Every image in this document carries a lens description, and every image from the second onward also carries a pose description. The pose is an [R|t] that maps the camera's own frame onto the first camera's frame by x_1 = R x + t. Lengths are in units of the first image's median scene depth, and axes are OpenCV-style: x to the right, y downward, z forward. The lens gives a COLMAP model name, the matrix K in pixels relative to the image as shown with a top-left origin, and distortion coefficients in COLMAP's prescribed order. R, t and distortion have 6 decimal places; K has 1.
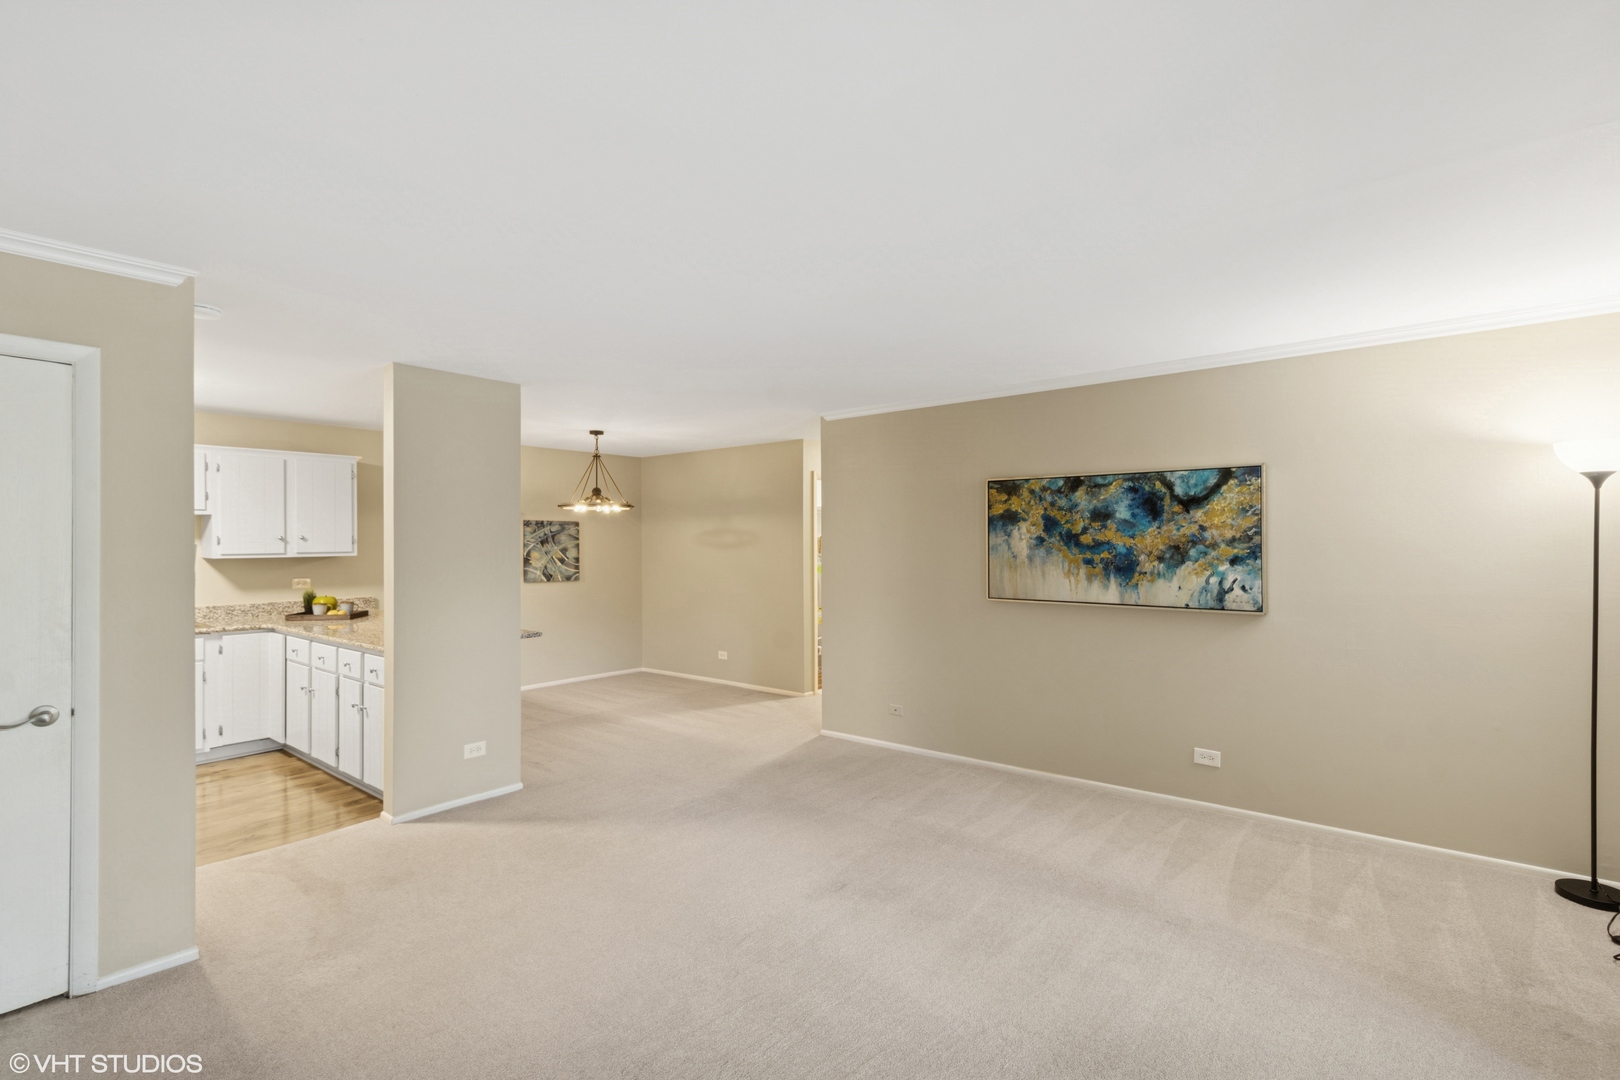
lens RADIAL K [[758.6, 0, 817.4], [0, 758.6, 541.7], [0, 0, 1]] dist [0.000296, -0.000335]
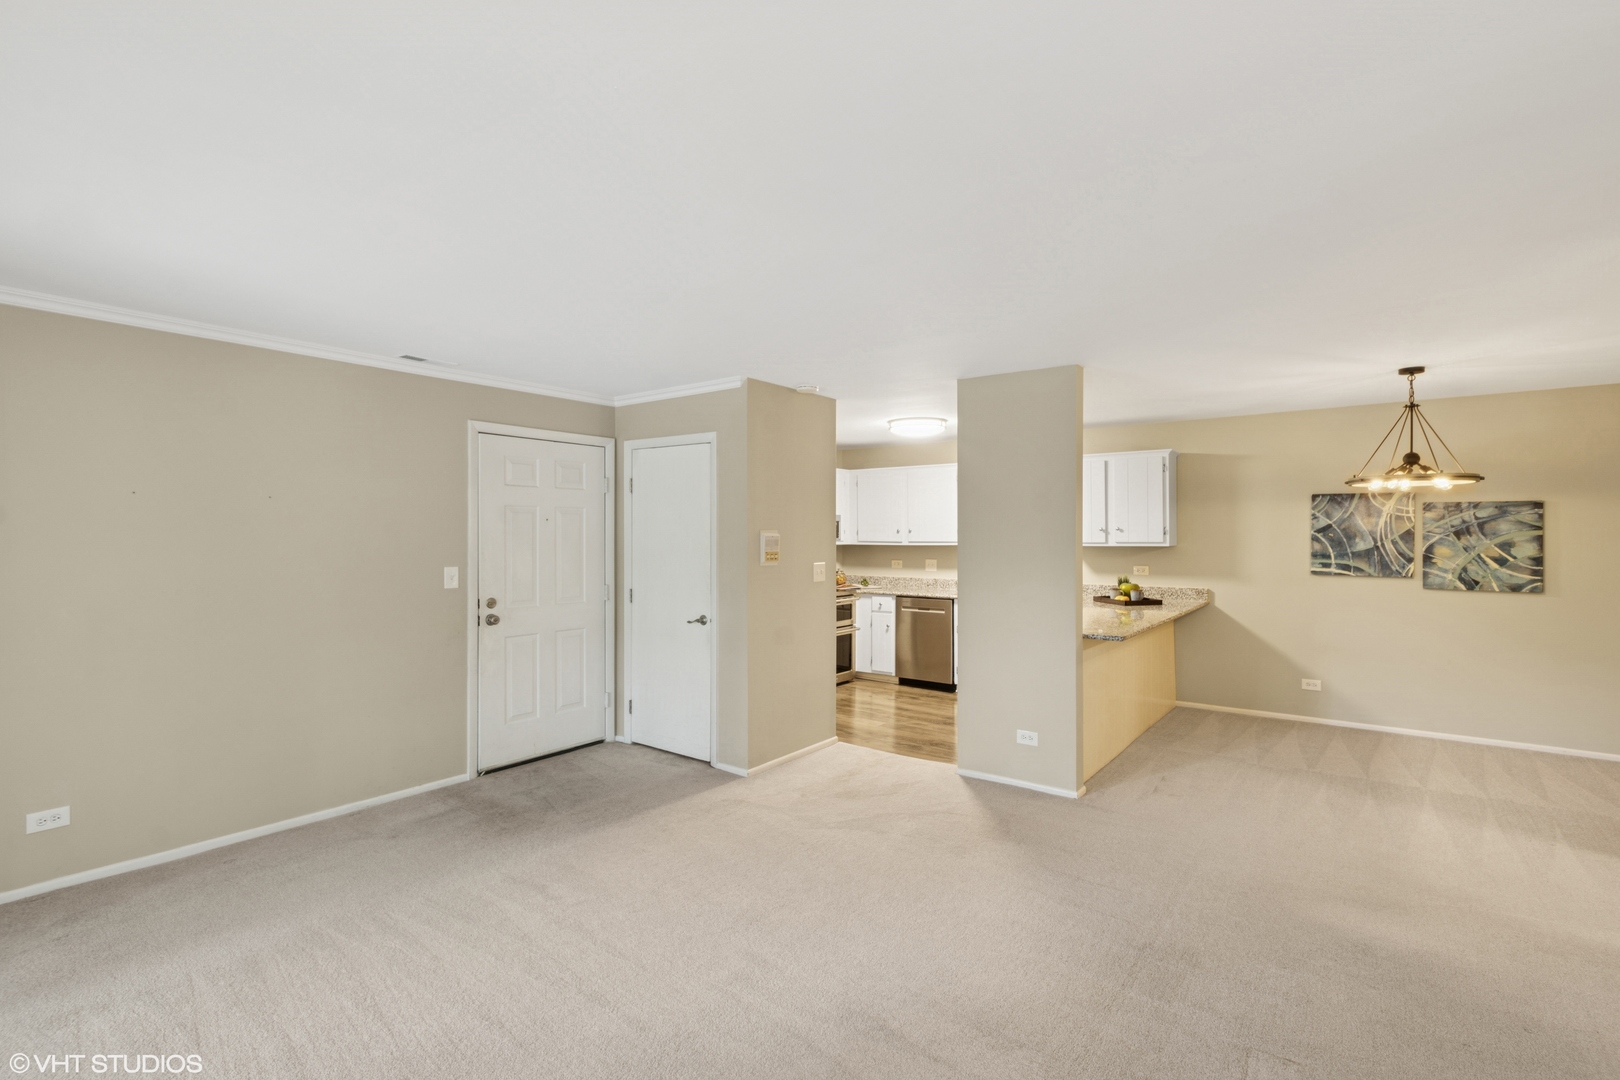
lens RADIAL K [[758.6, 0, 817.8], [0, 758.6, 535.6], [0, 0, 1]] dist [0.000296, -0.000335]
pose [[0.030581, 0.005976, -0.999514, 0.319578], [0.000470, 0.999982, 0.005993, -0.001700], [0.999532, -0.000653, 0.030578, 0.395526]]
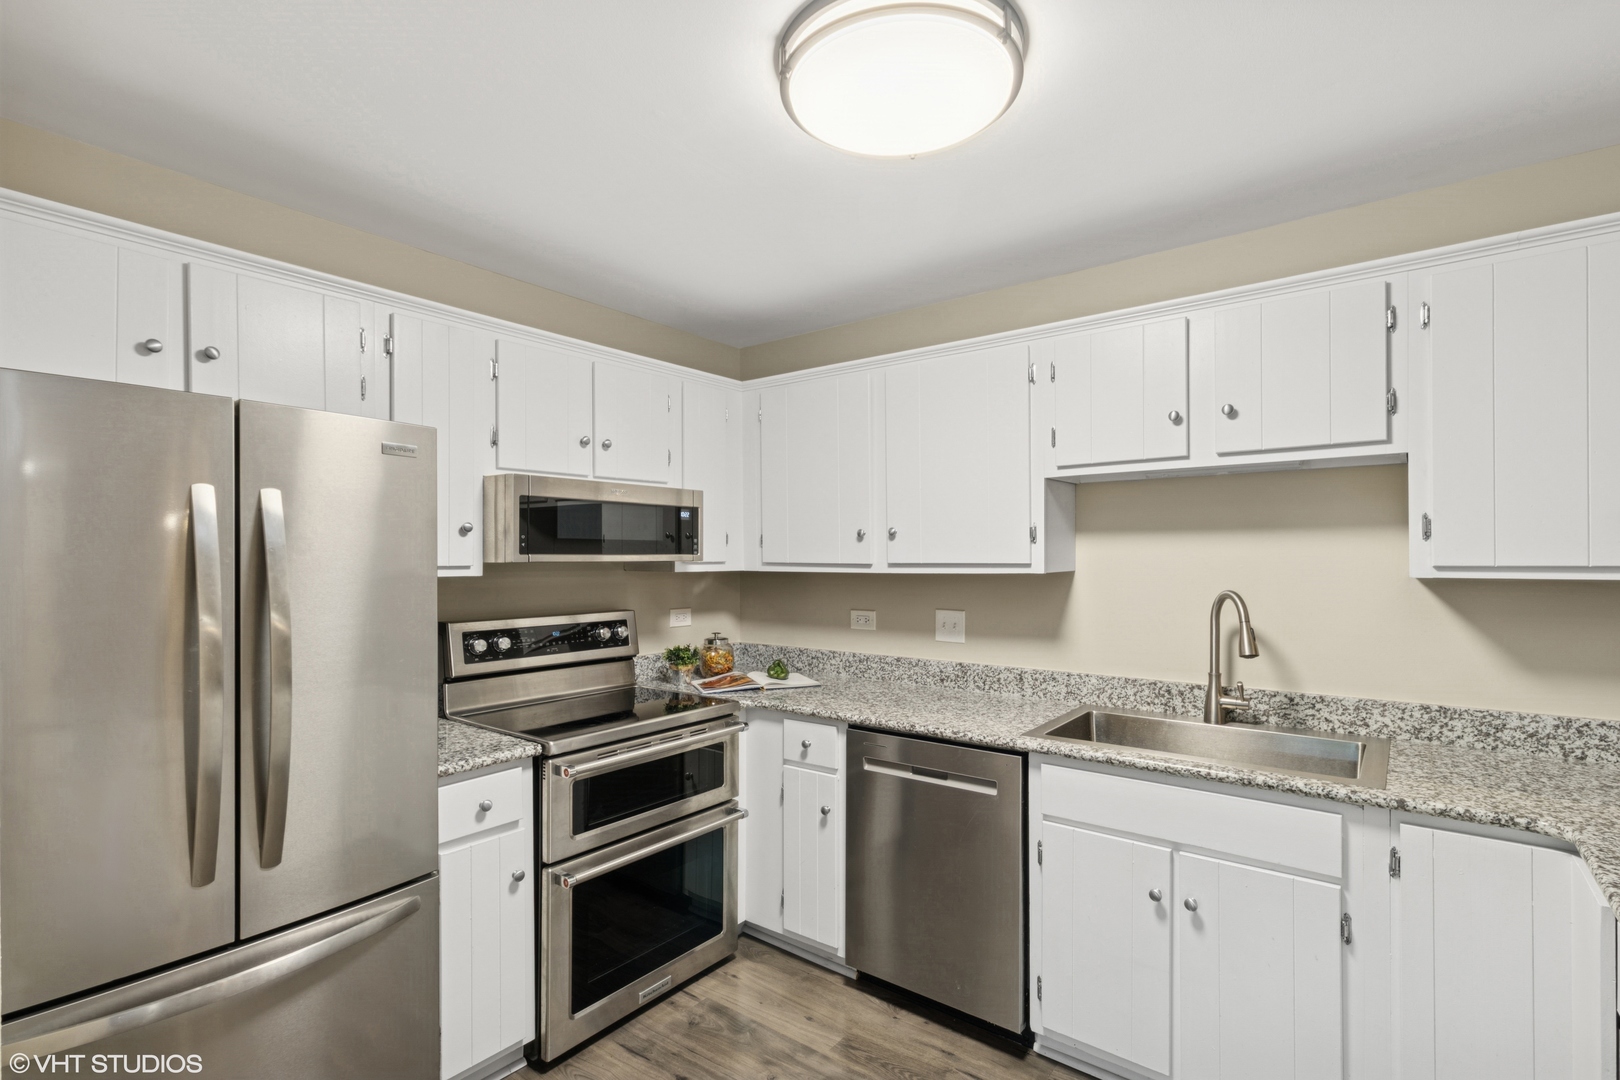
lens RADIAL K [[758.6, 0, 810.3], [0, 758.6, 549.8], [0, 0, 1]] dist [0.000296, -0.000335]
pose [[0.012331, -0.008848, -0.999885, -0.314989], [-0.000843, 0.999960, -0.008859, 0.008981], [0.999924, 0.000952, 0.012323, 0.503781]]
